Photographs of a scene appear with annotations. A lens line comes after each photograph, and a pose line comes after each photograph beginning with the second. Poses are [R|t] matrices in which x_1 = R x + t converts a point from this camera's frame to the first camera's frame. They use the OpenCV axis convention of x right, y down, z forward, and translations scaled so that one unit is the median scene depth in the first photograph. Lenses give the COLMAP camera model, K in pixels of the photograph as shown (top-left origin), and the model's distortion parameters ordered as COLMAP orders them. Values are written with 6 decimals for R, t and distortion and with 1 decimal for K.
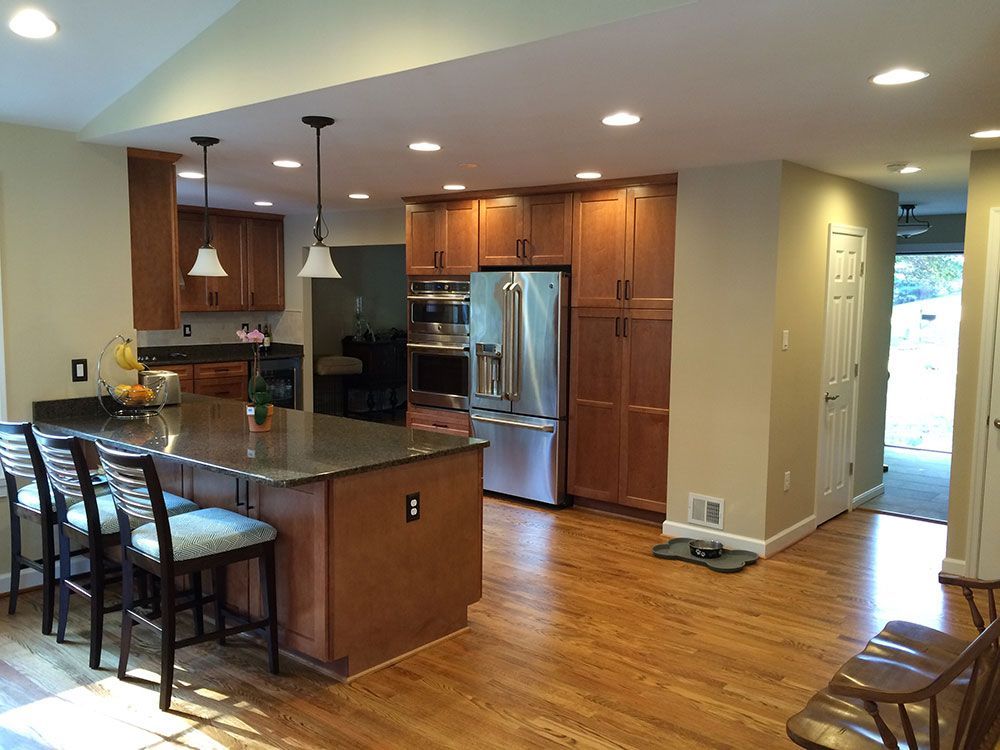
lens RADIAL K [[850.8, 0, 500.0], [0, 850.8, 375.0], [0, 0, 1]] dist [0.038892, -0.010908]
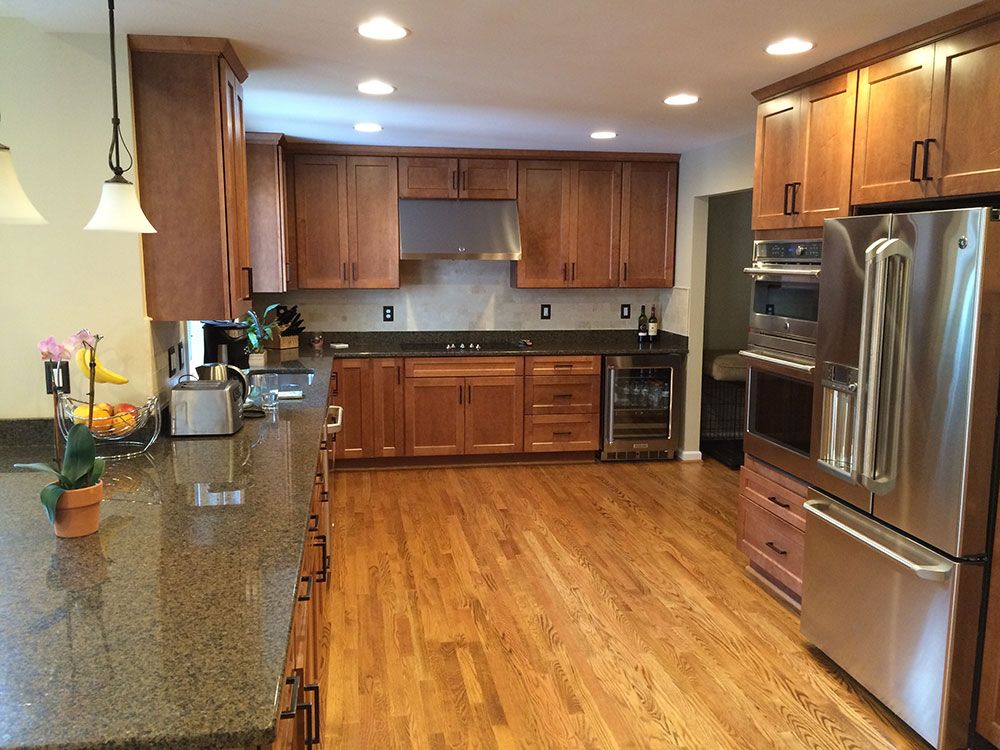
lens RADIAL K [[850.8, 0, 500.0], [0, 850.8, 375.0], [0, 0, 1]] dist [0.038892, -0.010908]
pose [[0.764549, 0.080533, -0.639515, 0.115267], [-0.059122, 0.996743, 0.054837, -0.035401], [0.641848, -0.004116, 0.766821, 0.379500]]
